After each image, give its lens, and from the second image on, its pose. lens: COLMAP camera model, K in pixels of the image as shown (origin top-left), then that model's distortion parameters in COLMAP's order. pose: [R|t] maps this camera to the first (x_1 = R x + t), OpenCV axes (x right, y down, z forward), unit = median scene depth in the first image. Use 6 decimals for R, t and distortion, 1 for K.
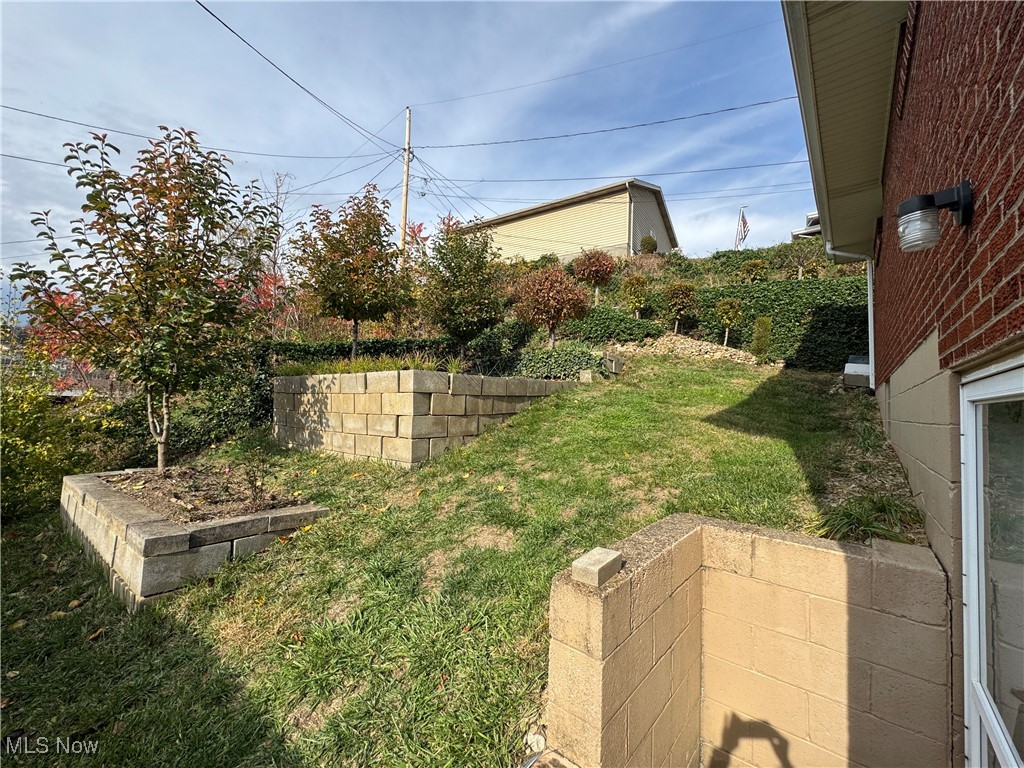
lens RADIAL K [[407.0, 0, 512.0], [0, 407.0, 384.0], [0, 0, 1]] dist [-0.000452, -0.000004]
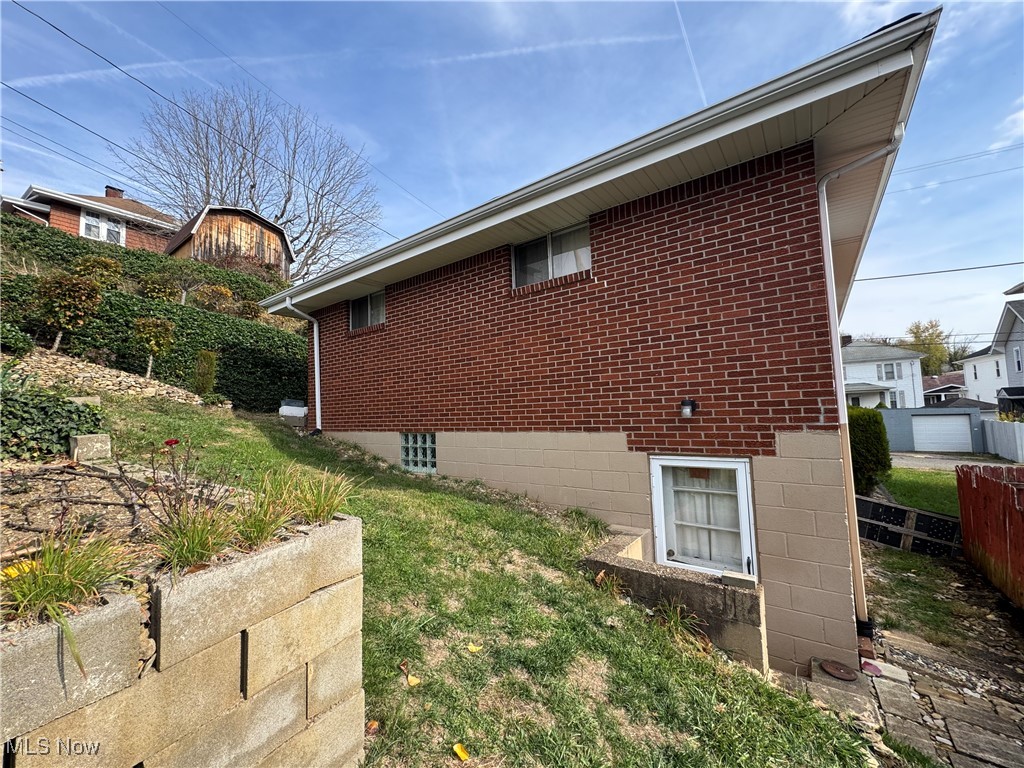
lens RADIAL K [[407.0, 0, 512.0], [0, 407.0, 384.0], [0, 0, 1]] dist [-0.000452, -0.000004]
pose [[-0.065038, 0.034088, 0.997300, -0.300509], [-0.014931, 0.999271, -0.035129, -0.070730], [-0.997771, -0.017175, -0.064482, 0.388772]]
